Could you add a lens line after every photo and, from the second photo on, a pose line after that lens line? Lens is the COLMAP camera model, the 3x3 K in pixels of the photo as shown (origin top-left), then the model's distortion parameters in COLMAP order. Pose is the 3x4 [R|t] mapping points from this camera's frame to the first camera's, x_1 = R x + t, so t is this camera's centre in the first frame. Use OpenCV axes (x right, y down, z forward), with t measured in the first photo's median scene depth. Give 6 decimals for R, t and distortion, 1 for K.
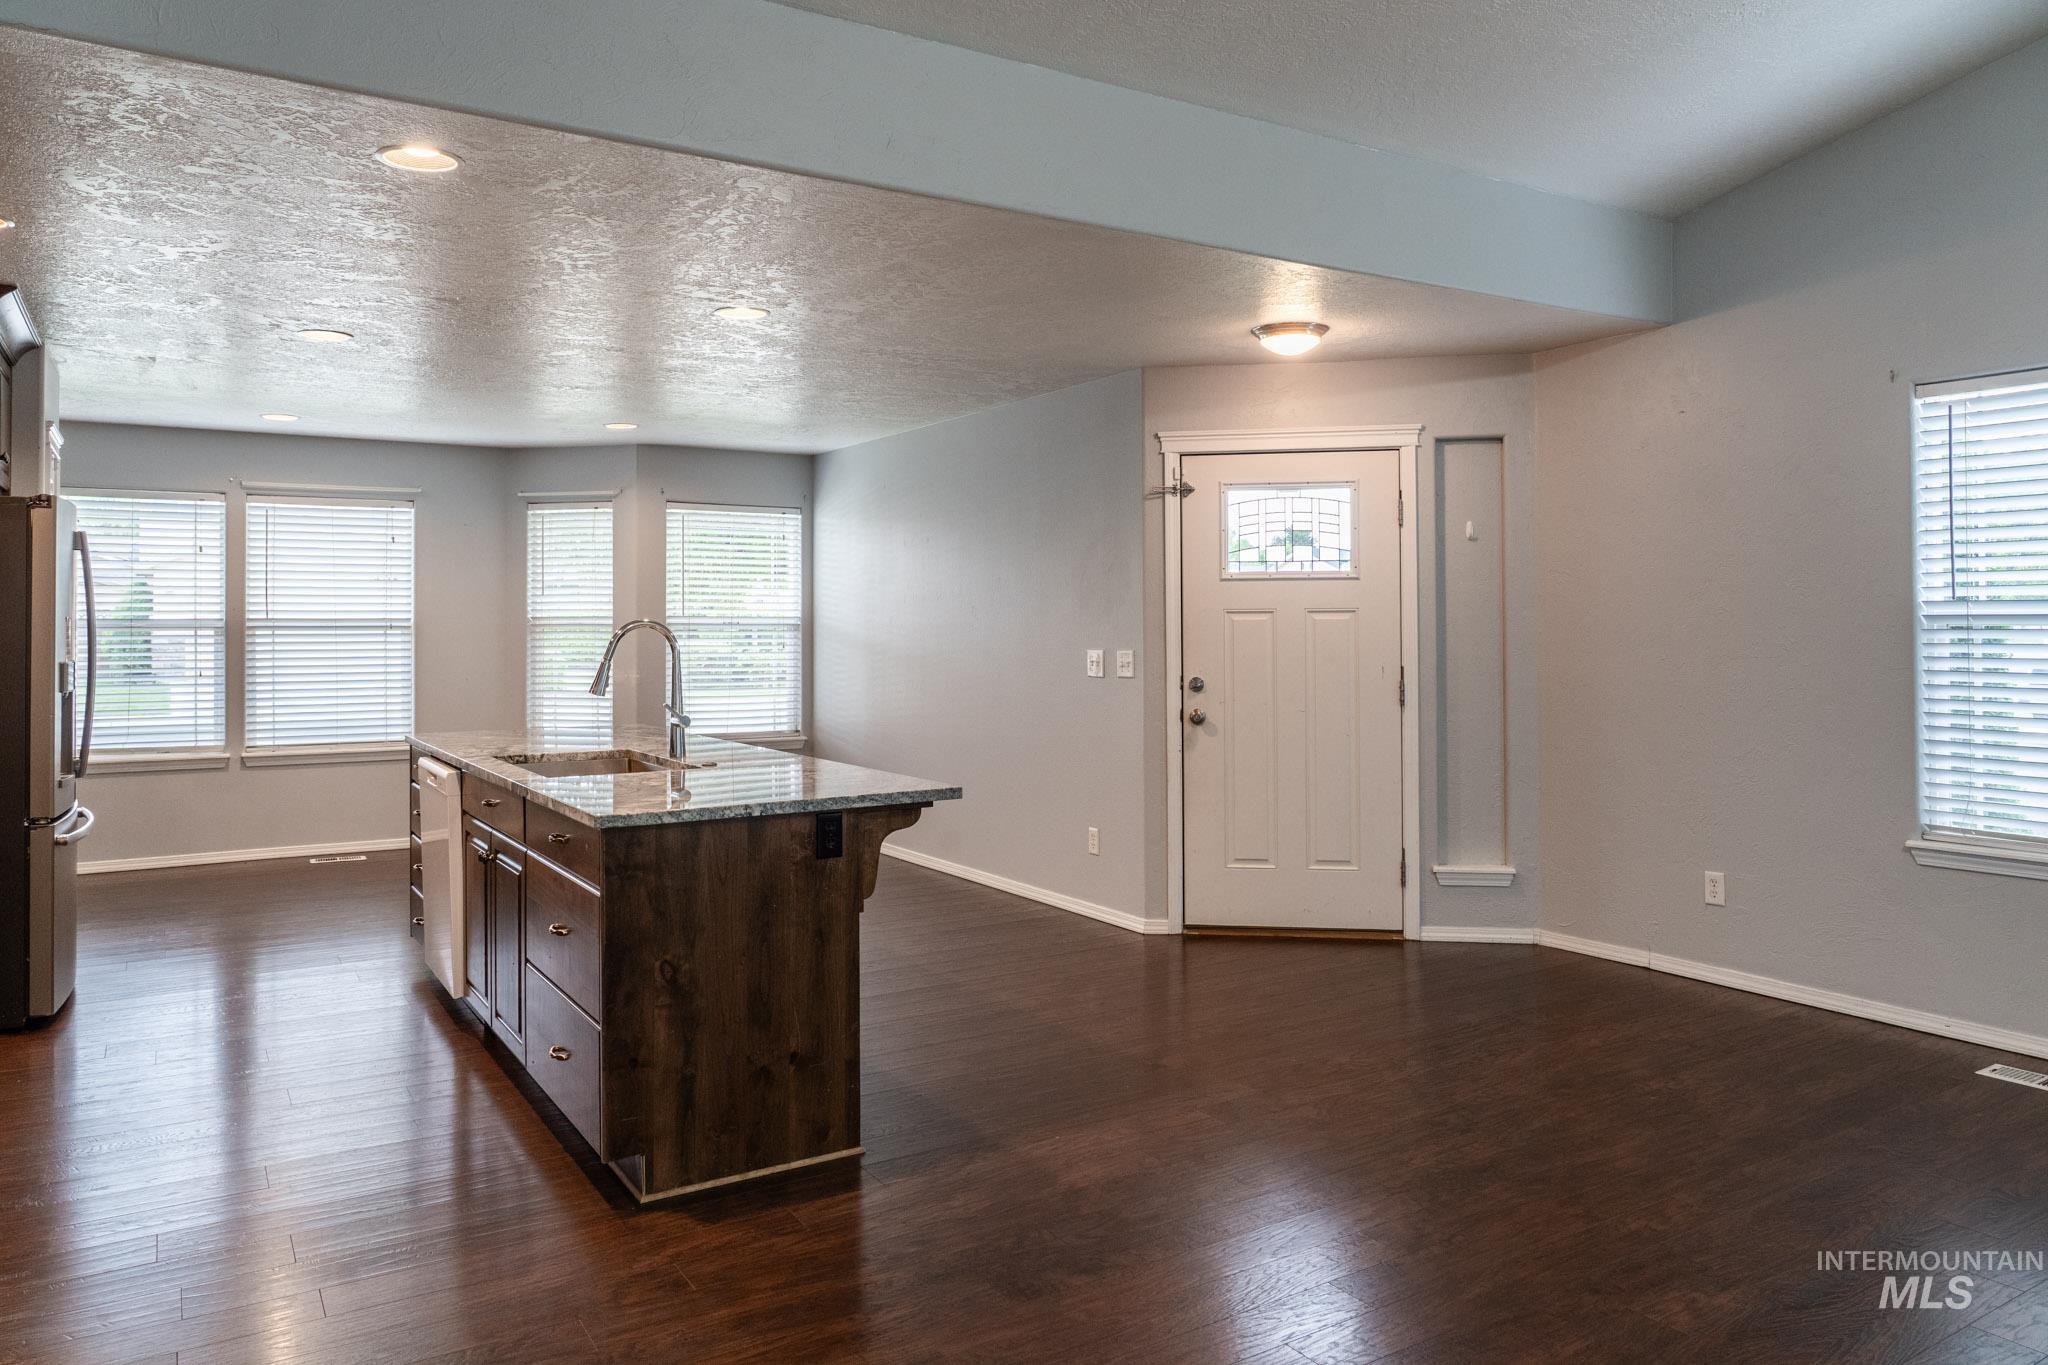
lens RADIAL K [[1392.6, 0, 1027.2], [0, 1392.6, 622.9], [0, 0, 1]] dist [-0.008925, -0.000398]
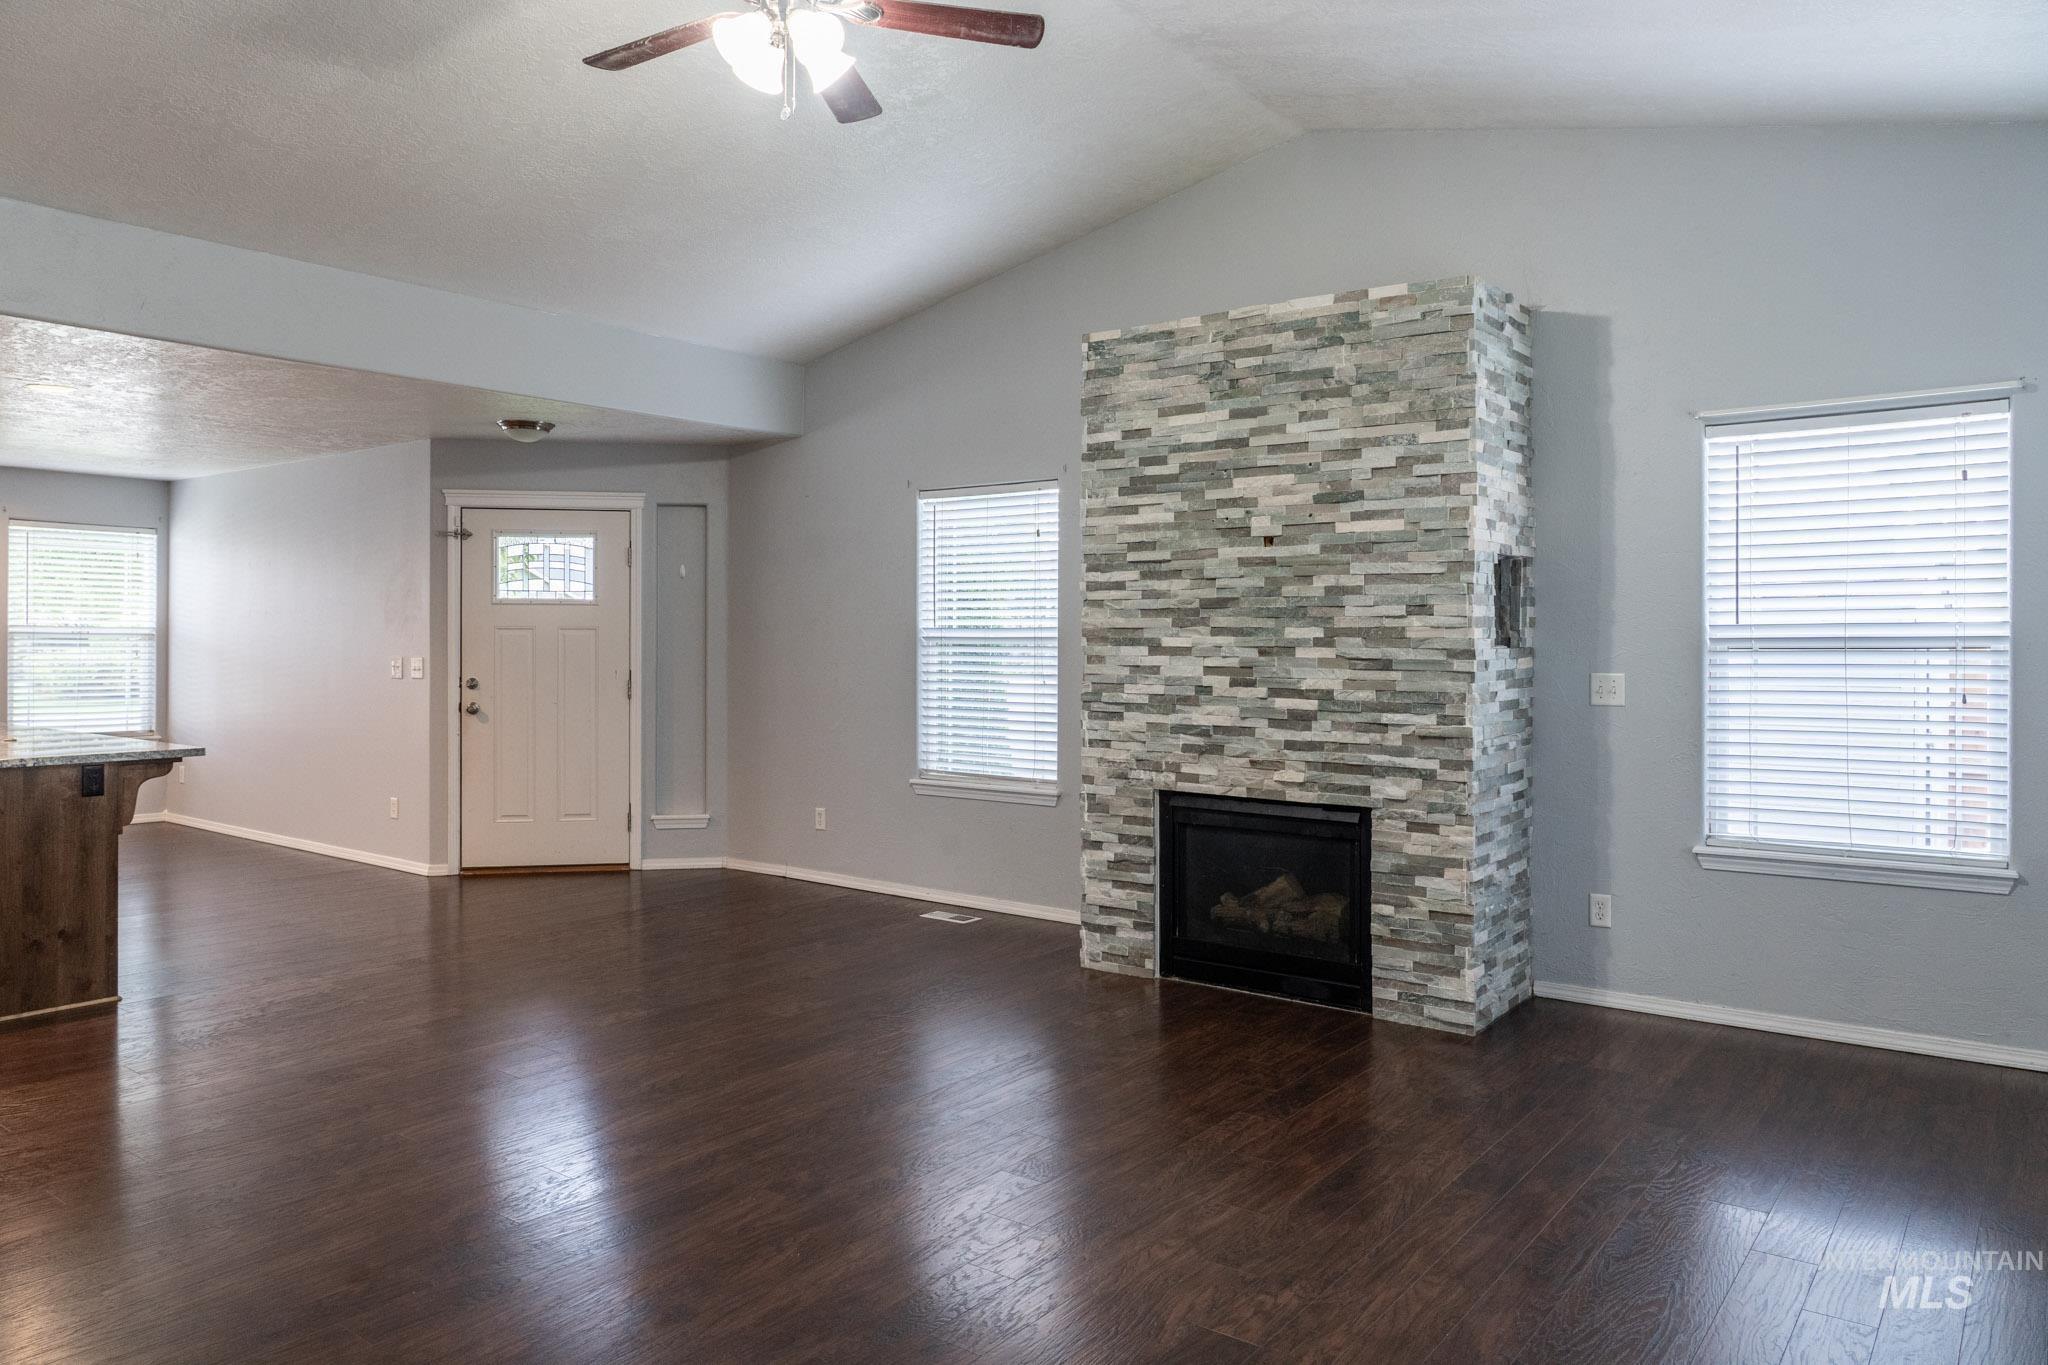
lens RADIAL K [[1386.9, 0, 1013.2], [0, 1386.9, 647.2], [0, 0, 1]] dist [-0.003727, 0.003414]
pose [[0.940463, 0.008304, 0.339793, 0.158221], [-0.010699, 0.999929, 0.005176, -0.002105], [-0.339726, -0.008503, 0.940486, -0.401700]]
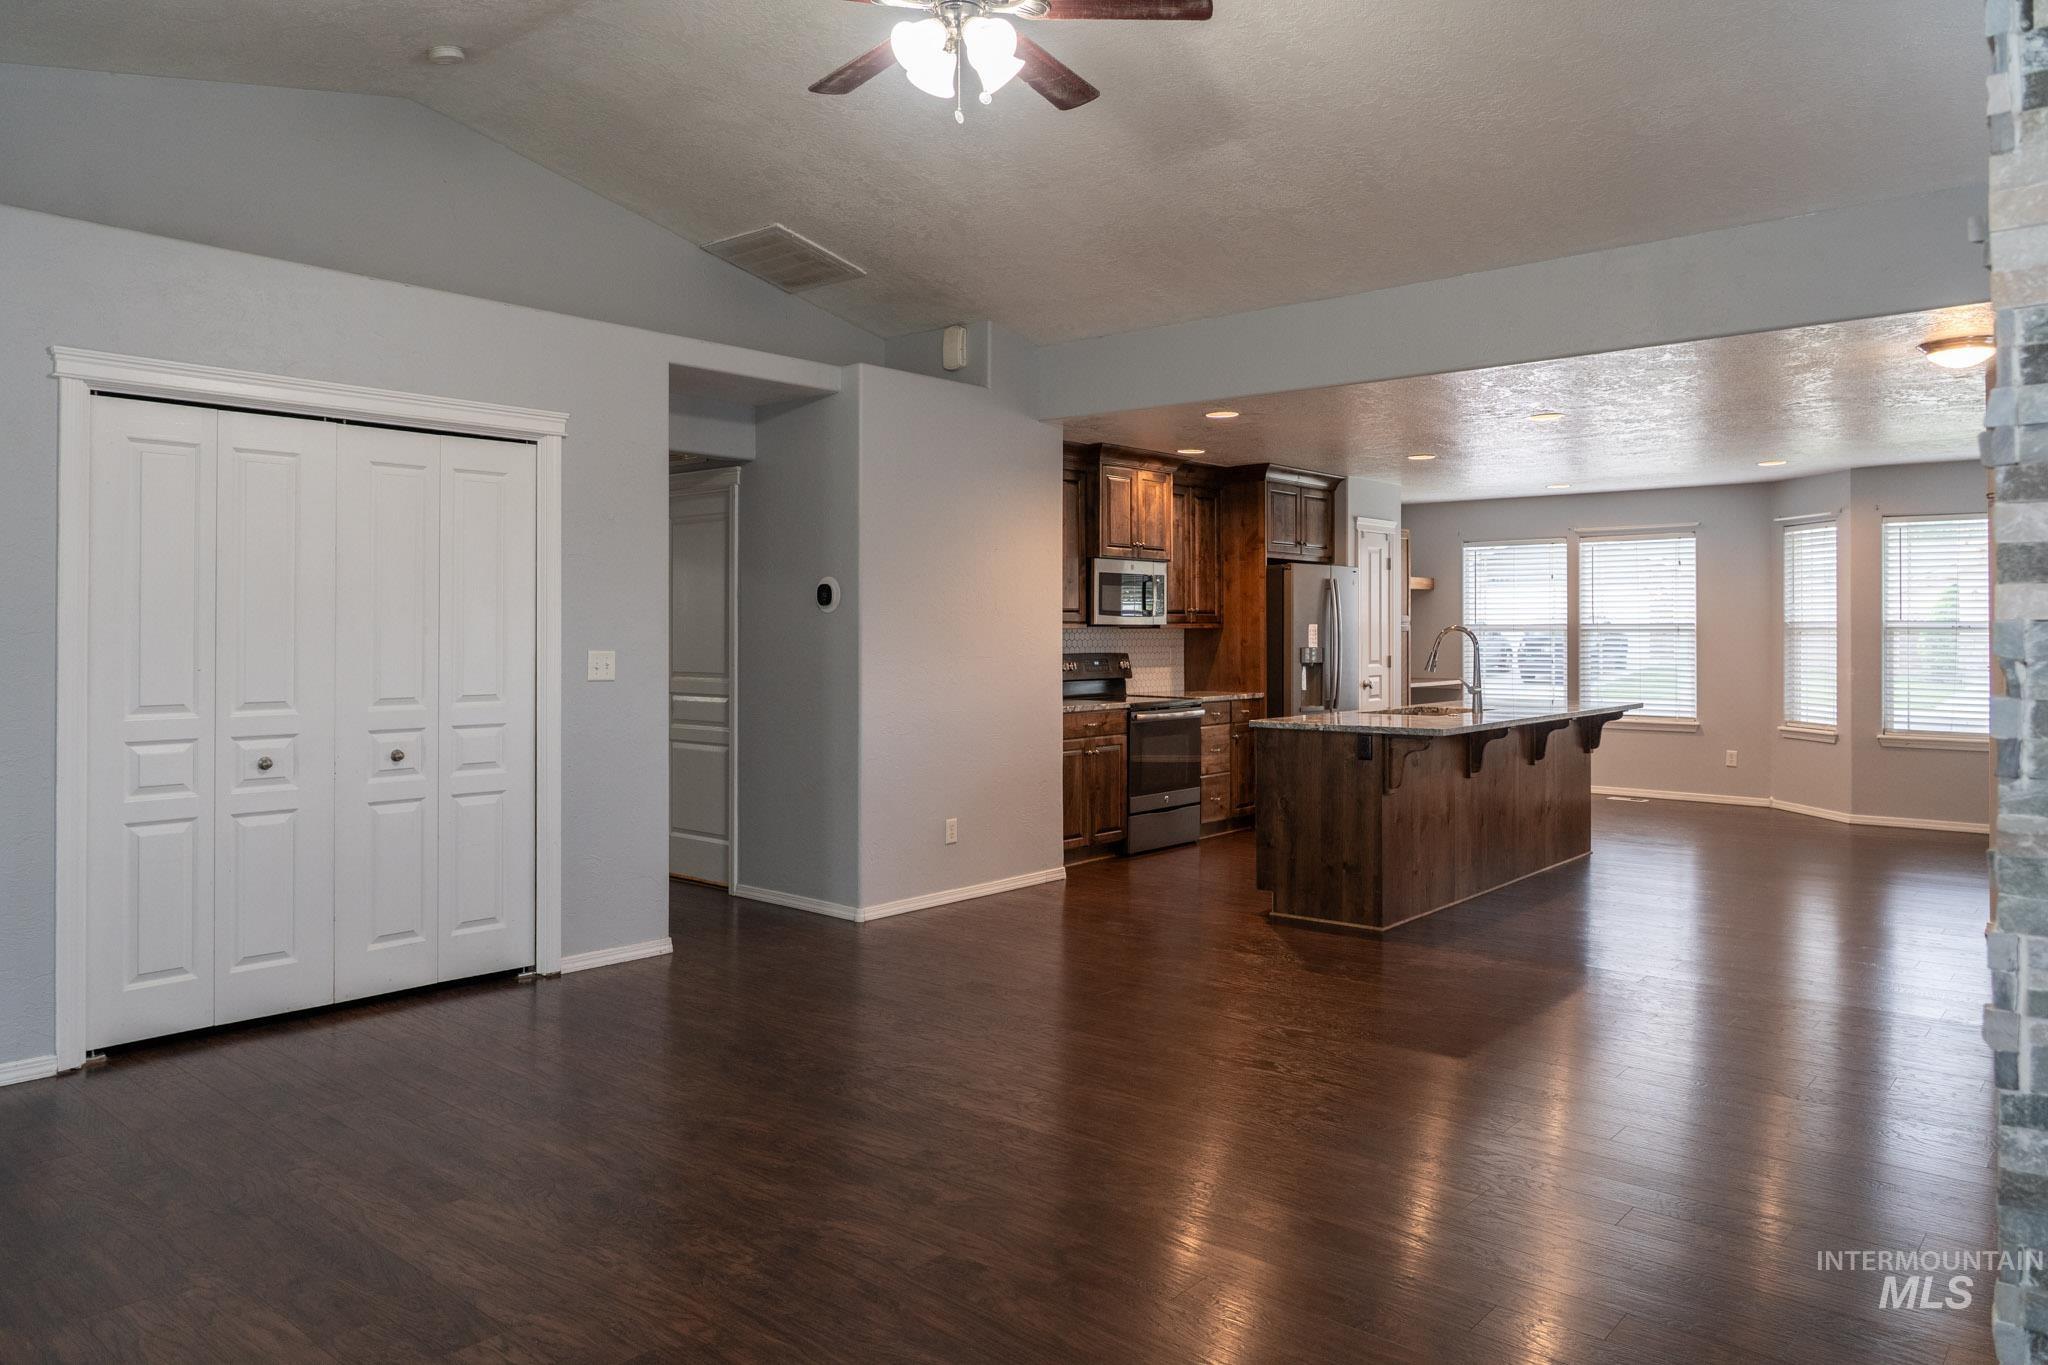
lens RADIAL K [[1392.6, 0, 1027.2], [0, 1392.6, 622.9], [0, 0, 1]] dist [-0.008925, -0.000398]
pose [[0.306316, -0.001172, -0.951929, 0.845022], [0.000303, 0.999999, -0.001134, -0.002984], [0.951930, 0.000059, 0.306316, 0.022979]]
